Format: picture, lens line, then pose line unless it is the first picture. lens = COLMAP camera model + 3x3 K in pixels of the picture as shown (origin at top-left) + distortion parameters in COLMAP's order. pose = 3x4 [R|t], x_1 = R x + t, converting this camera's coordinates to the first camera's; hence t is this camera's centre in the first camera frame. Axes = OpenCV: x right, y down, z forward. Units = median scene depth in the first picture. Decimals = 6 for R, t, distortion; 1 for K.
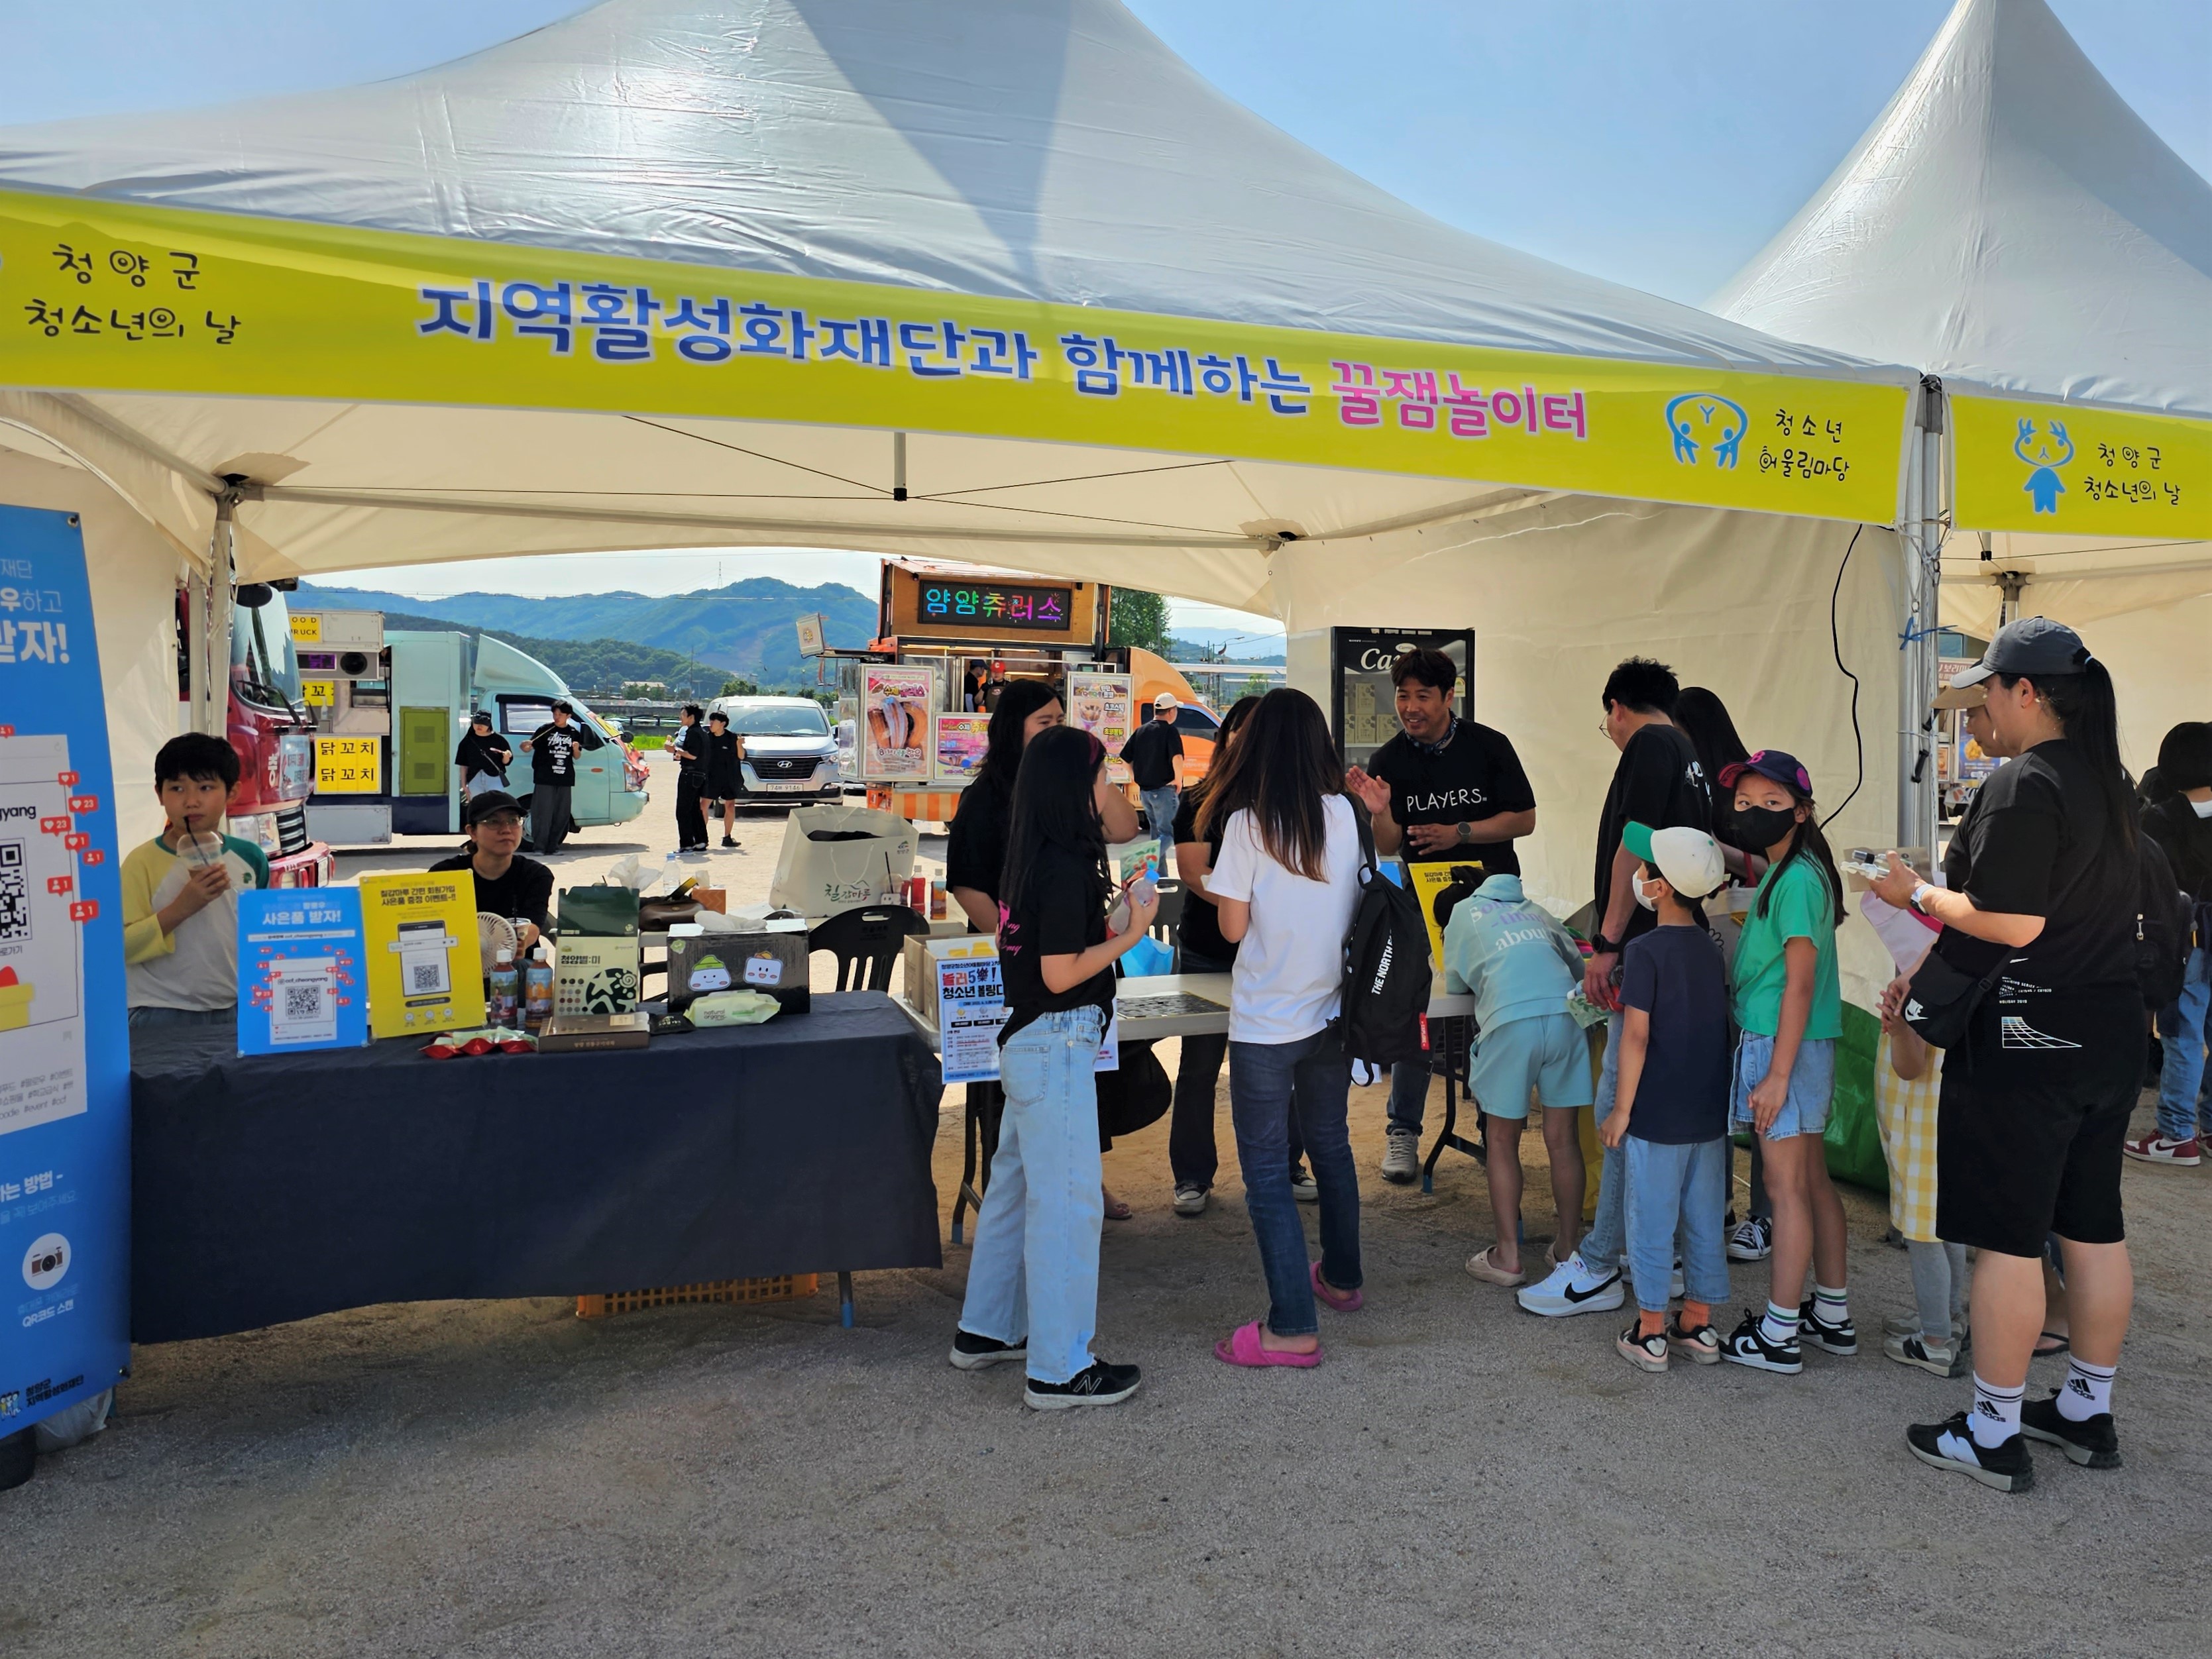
lens RADIAL K [[1704.4, 0, 1109.2], [0, 1704.4, 775.5], [0, 0, 1]] dist [-0.004156, -0.001990]
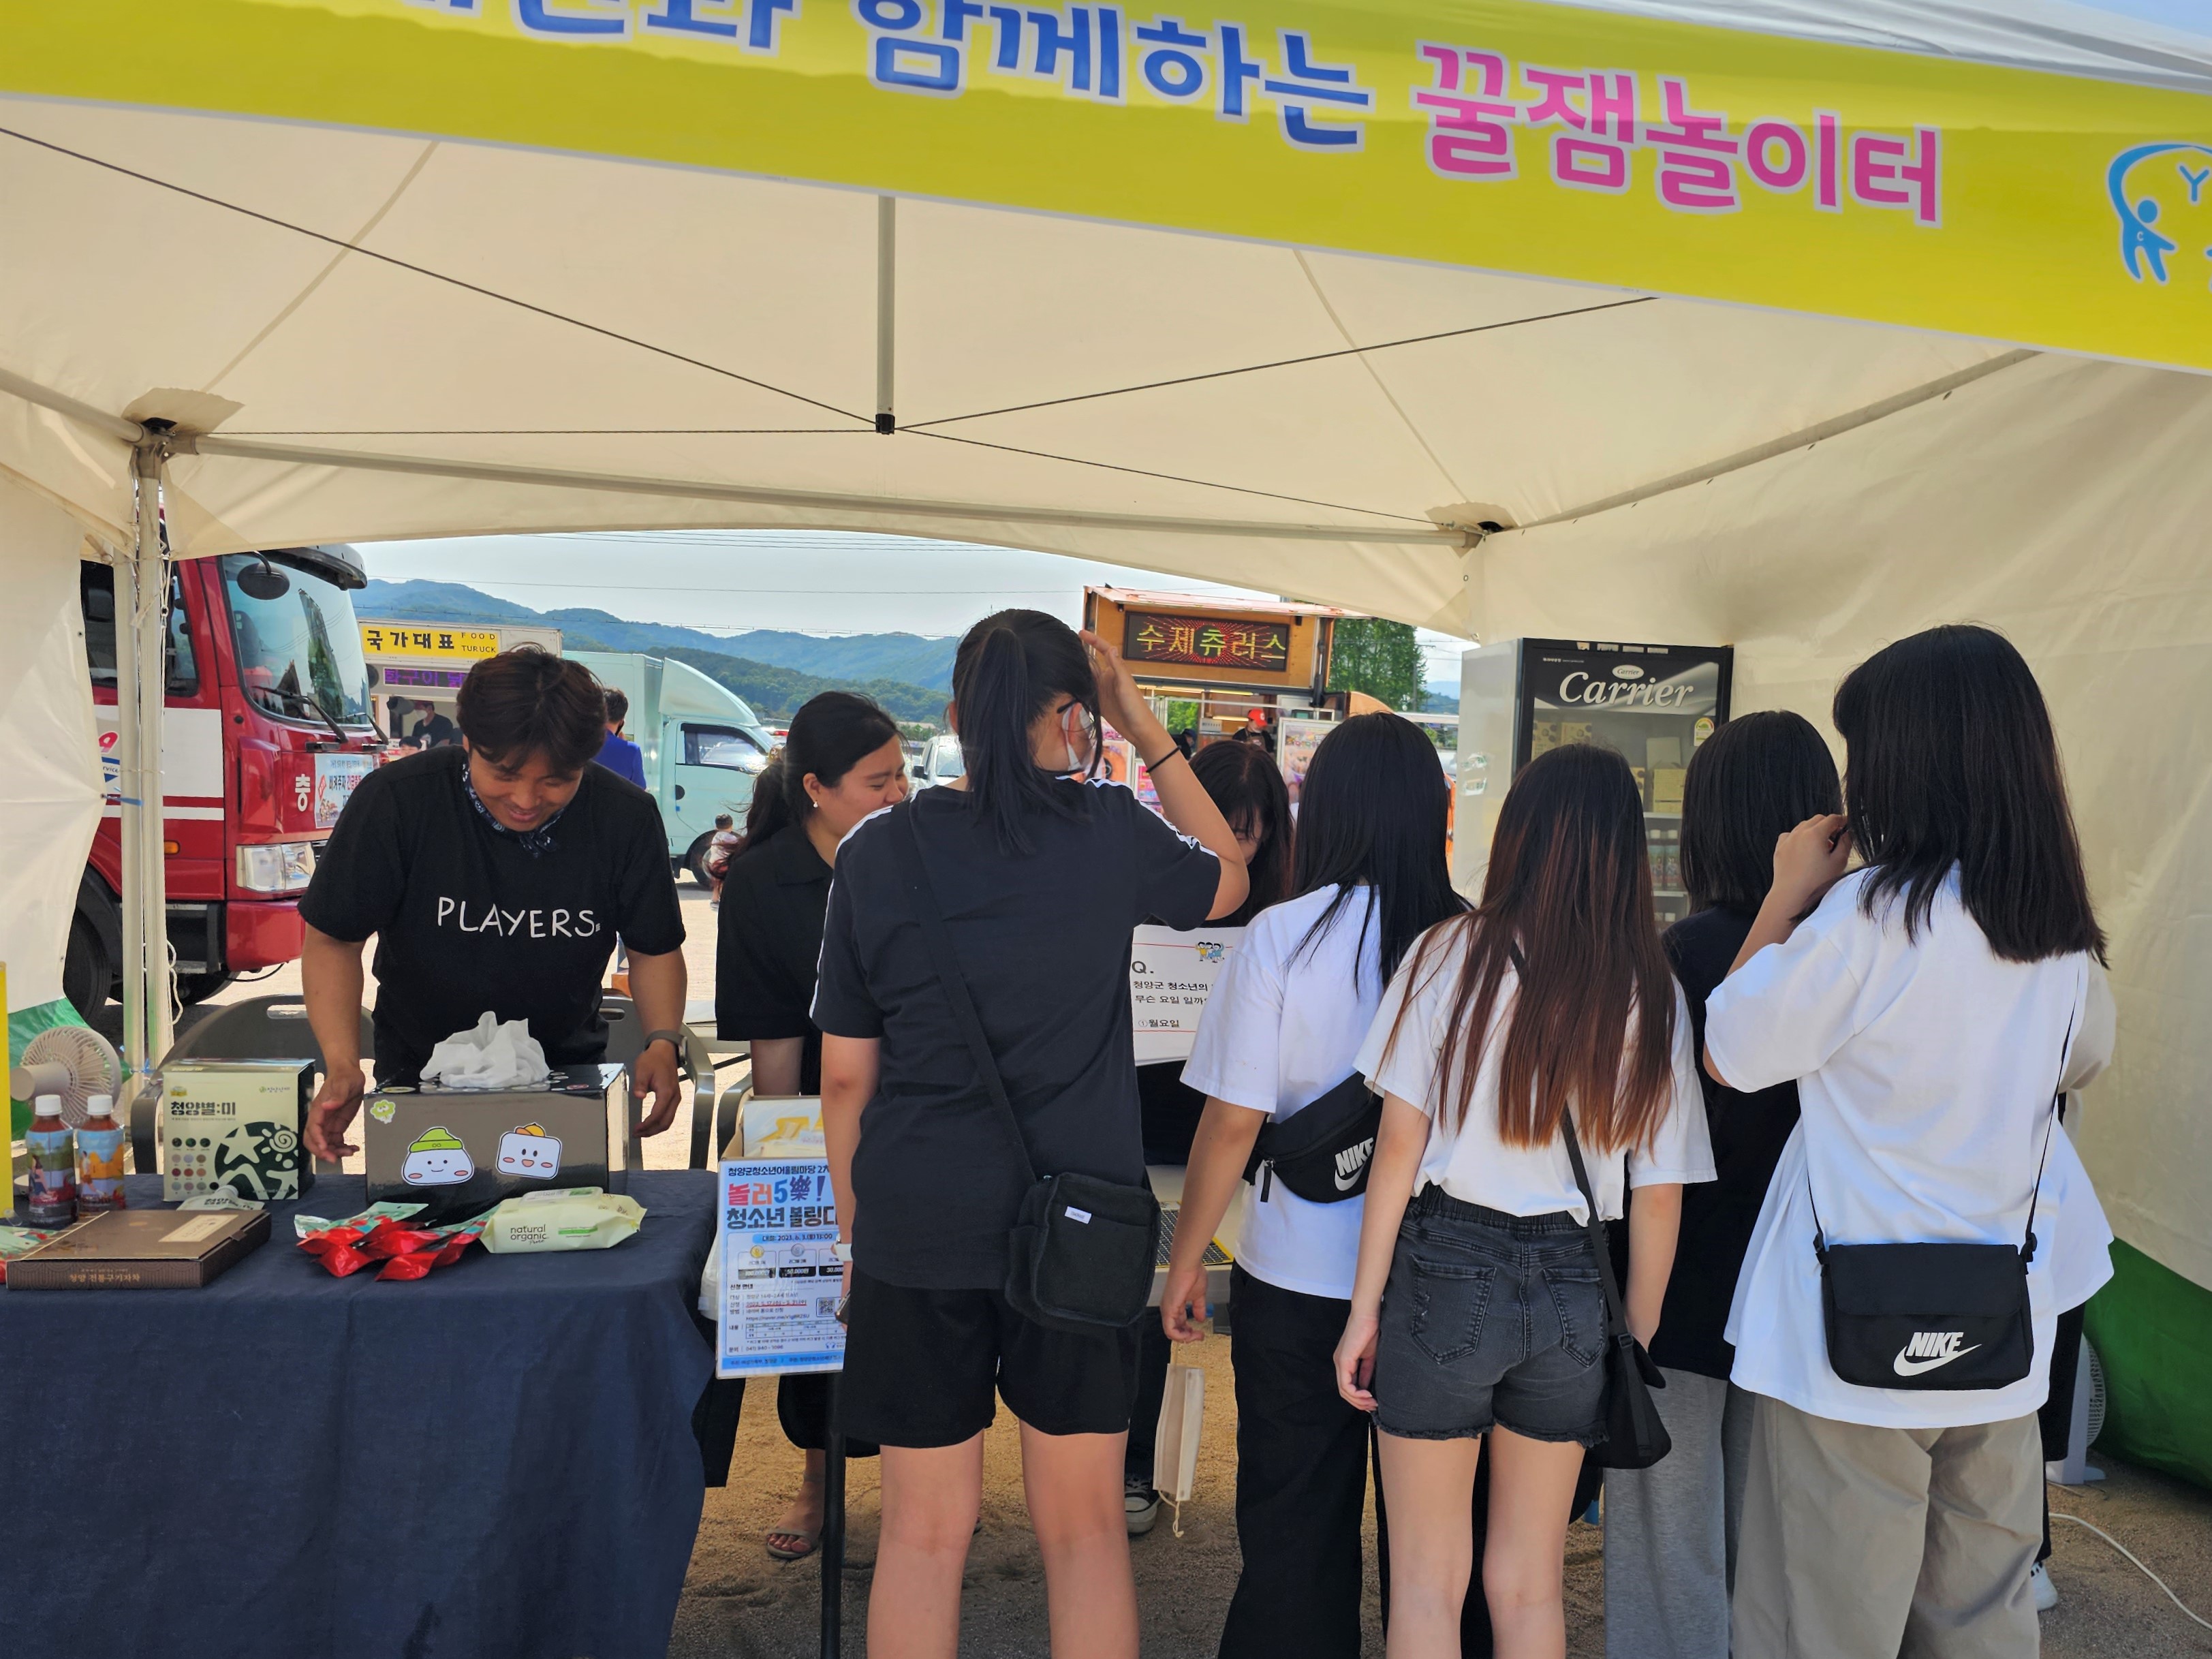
lens RADIAL K [[1782.3, 0, 1155.3], [0, 1782.3, 804.1], [0, 0, 1]] dist [-0.062559, 0.105236]
pose [[0.991746, 0.041290, -0.121386, 0.112550], [-0.043246, 0.998973, -0.013519, -0.009161], [0.120703, 0.018657, 0.992513, 0.426469]]
